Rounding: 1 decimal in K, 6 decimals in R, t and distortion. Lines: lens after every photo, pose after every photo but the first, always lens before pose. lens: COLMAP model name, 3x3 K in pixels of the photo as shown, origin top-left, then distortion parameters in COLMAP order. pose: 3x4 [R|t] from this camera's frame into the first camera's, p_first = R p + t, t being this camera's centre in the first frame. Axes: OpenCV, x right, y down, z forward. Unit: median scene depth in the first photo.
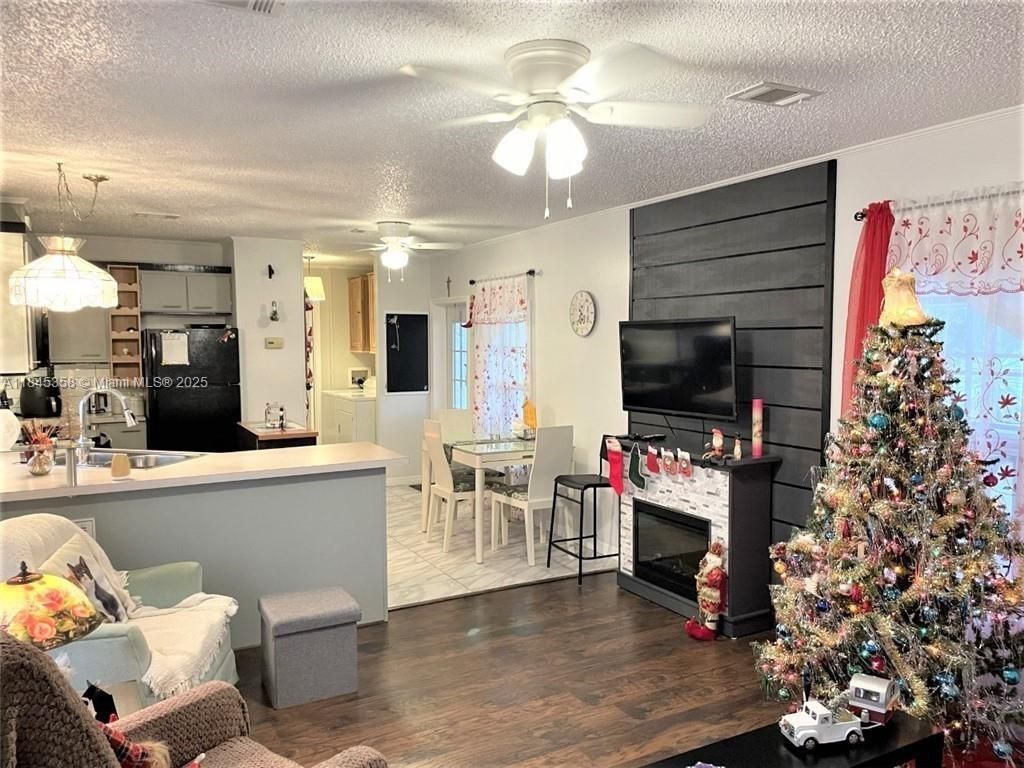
lens RADIAL K [[782.0, 0, 511.8], [0, 782.0, 388.5], [0, 0, 1]] dist [0.086900, -0.121695]
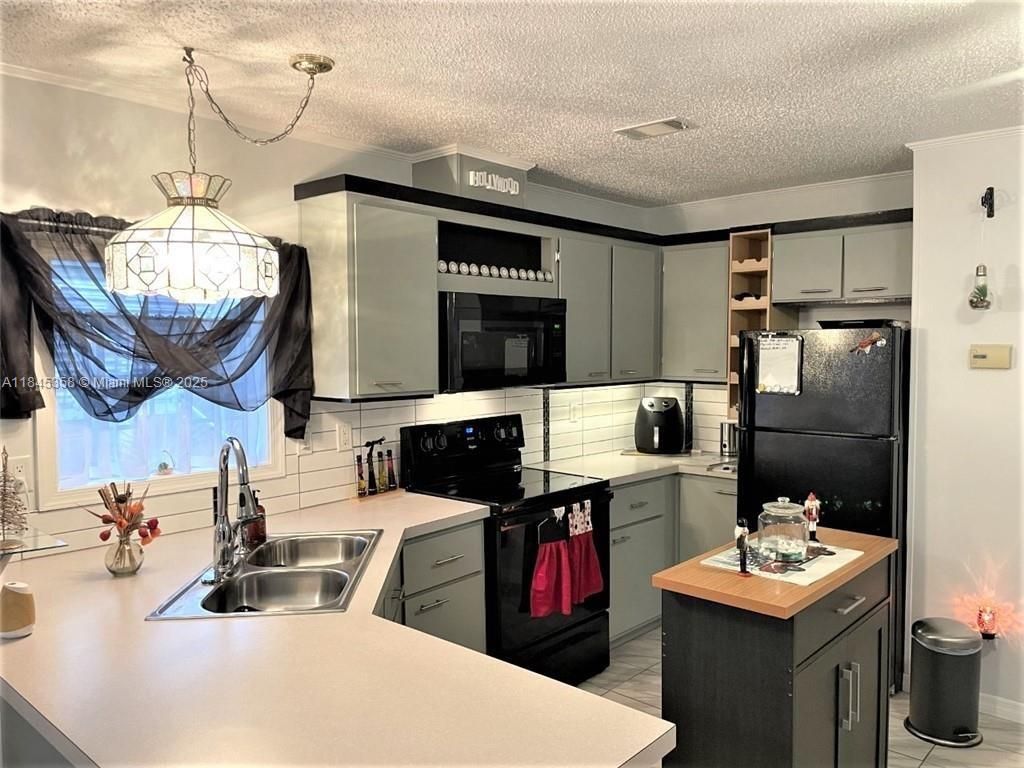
lens RADIAL K [[764.8, 0, 529.8], [0, 764.8, 389.4], [0, 0, 1]] dist [0.104405, -0.133472]
pose [[0.341456, 0.059395, -0.938019, 0.061633], [-0.059407, 0.997370, 0.041528, -0.071224], [0.938018, 0.041545, 0.344086, 1.006464]]
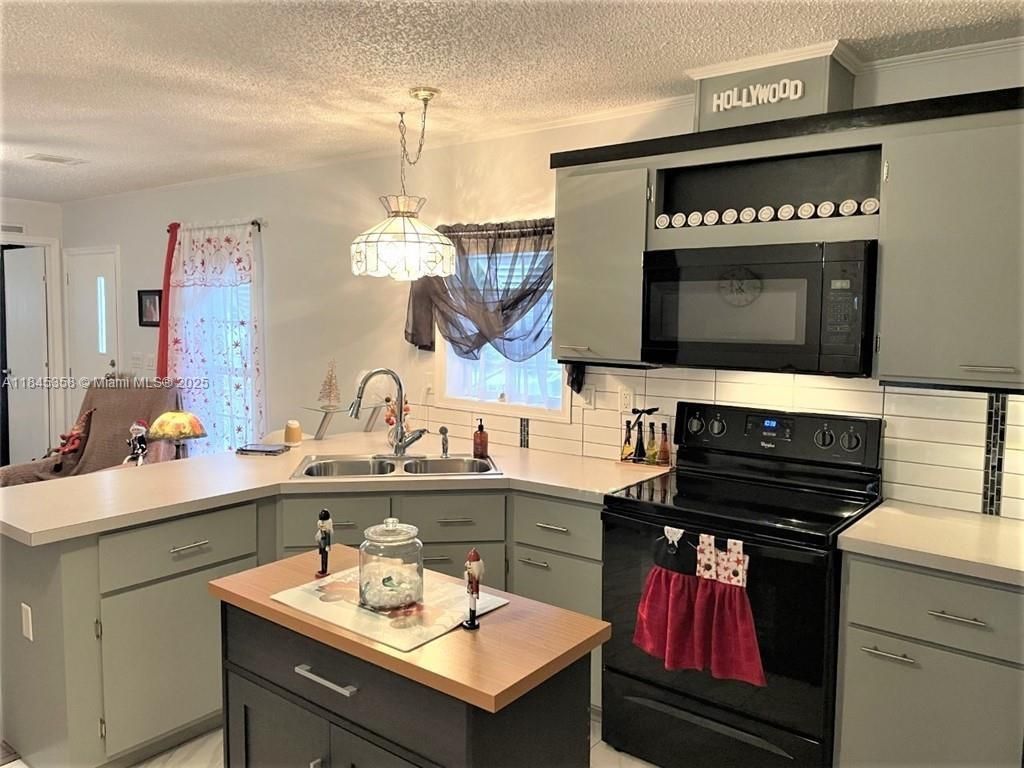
lens RADIAL K [[782.0, 0, 511.8], [0, 782.0, 388.5], [0, 0, 1]] dist [0.086900, -0.121695]
pose [[-0.922079, 0.037642, -0.385166, -0.315381], [-0.028656, 0.985885, 0.164951, -0.124171], [0.385939, 0.163135, -0.907986, 1.808690]]
